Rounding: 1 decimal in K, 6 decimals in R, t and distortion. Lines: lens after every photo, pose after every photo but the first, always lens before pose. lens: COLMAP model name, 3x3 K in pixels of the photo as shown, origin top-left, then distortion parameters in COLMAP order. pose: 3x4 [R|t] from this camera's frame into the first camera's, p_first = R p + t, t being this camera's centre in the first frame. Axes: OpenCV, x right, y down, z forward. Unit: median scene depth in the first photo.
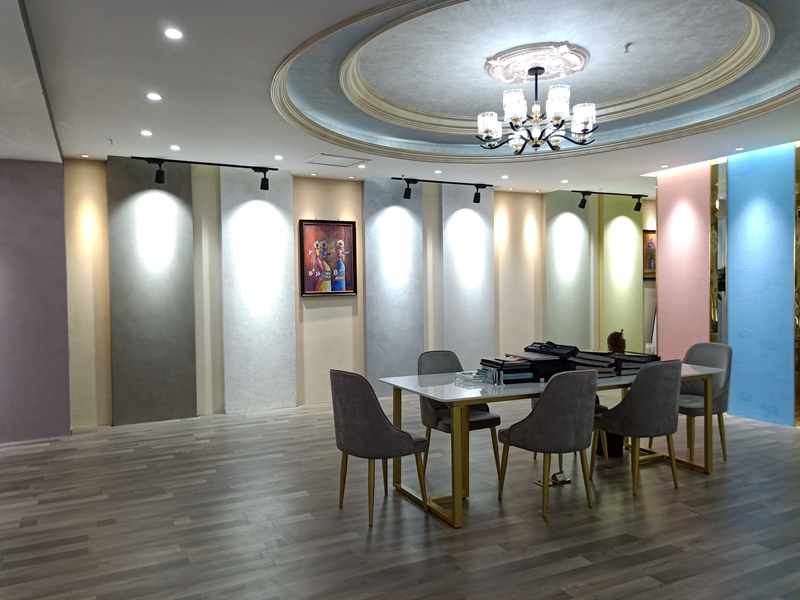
lens RADIAL K [[604.5, 0, 400.0], [0, 604.5, 300.0], [0, 0, 1]] dist [0.053052, -0.038217]
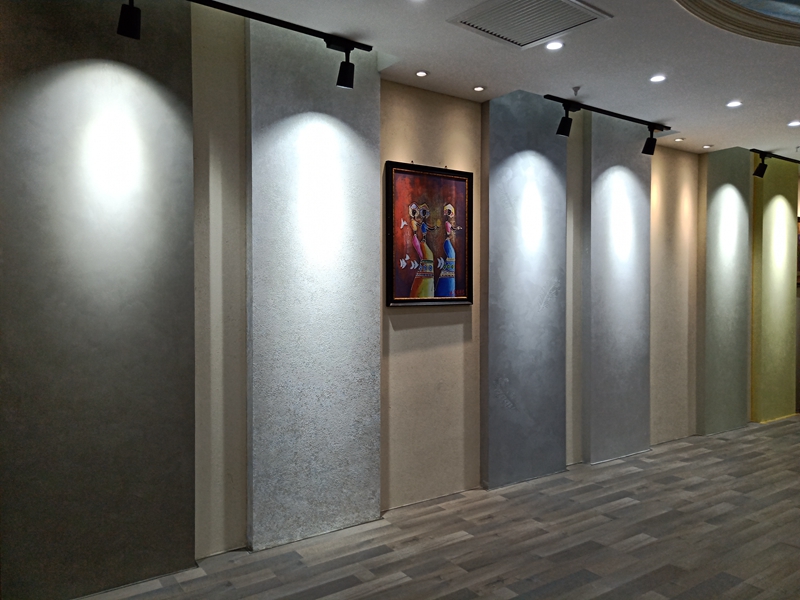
lens RADIAL K [[604.5, 0, 400.0], [0, 604.5, 300.0], [0, 0, 1]] dist [0.053052, -0.038217]
pose [[0.987109, 0.009715, 0.159756, -0.232108], [-0.007938, 0.999899, -0.011753, -0.005422], [-0.159855, 0.010333, 0.987086, 0.466238]]
